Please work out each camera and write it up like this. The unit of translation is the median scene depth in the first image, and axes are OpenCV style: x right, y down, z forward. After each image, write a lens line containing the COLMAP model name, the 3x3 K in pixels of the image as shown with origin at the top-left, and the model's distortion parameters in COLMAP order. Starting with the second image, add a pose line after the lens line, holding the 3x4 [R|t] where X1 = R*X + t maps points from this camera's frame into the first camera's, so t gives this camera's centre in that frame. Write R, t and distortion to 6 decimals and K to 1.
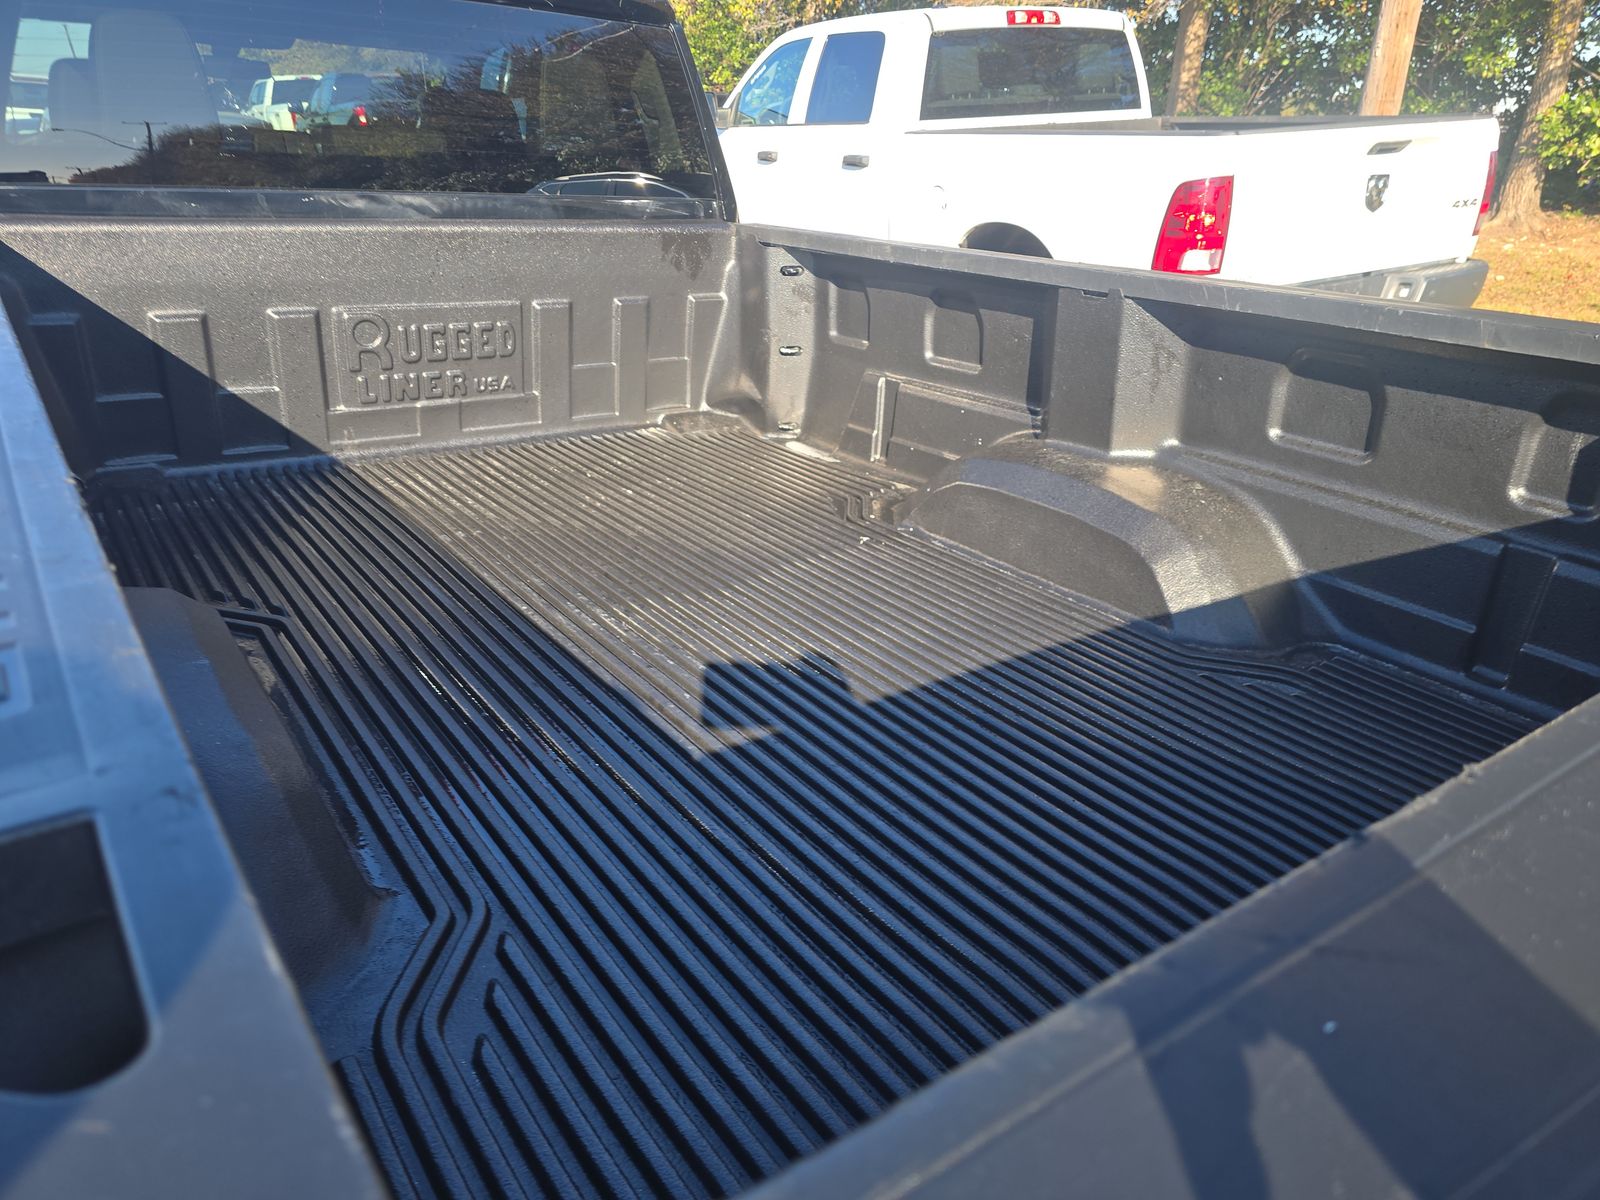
lens RADIAL K [[1077.0, 0, 800.0], [0, 1077.0, 600.0], [0, 0, 1]] dist [0.002475, -0.013070]
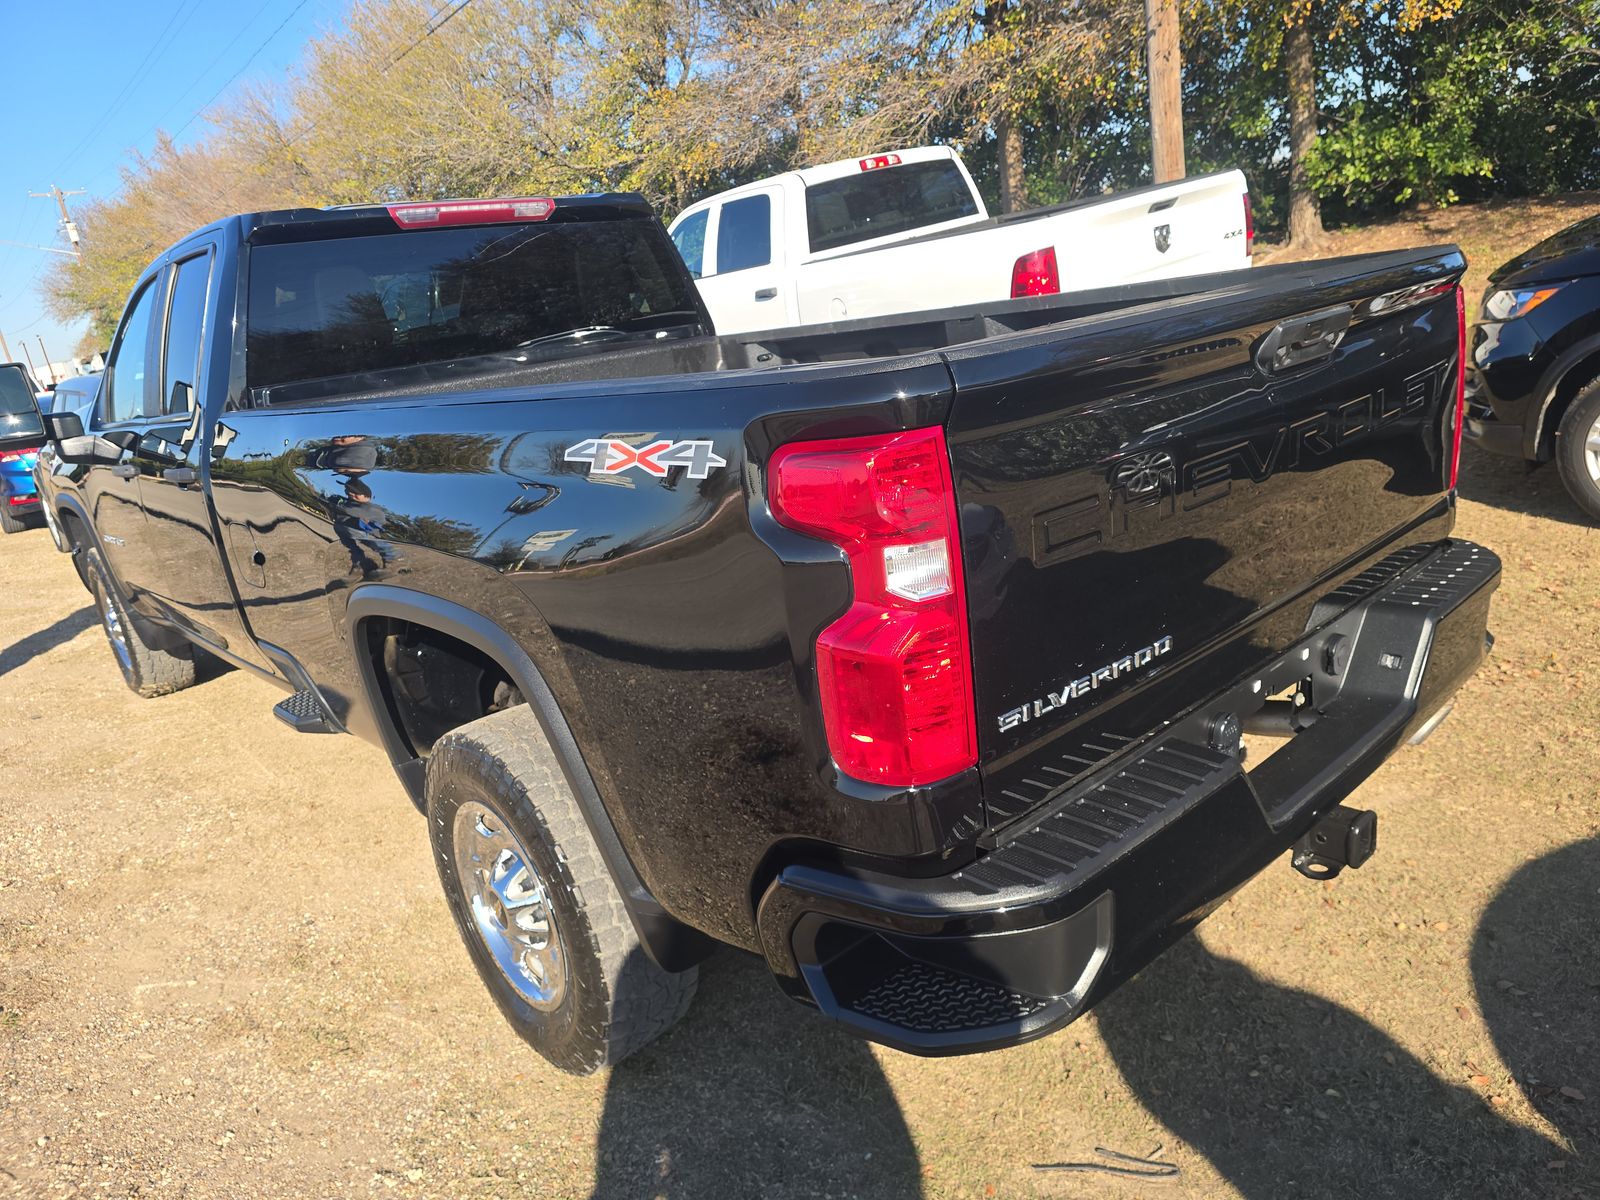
lens RADIAL K [[1077.0, 0, 800.0], [0, 1077.0, 600.0], [0, 0, 1]] dist [0.002475, -0.013070]
pose [[0.977859, -0.201691, 0.055792, -0.033732], [0.207070, 0.971095, -0.118731, 0.061413], [-0.030233, 0.127655, 0.991358, -0.127184]]
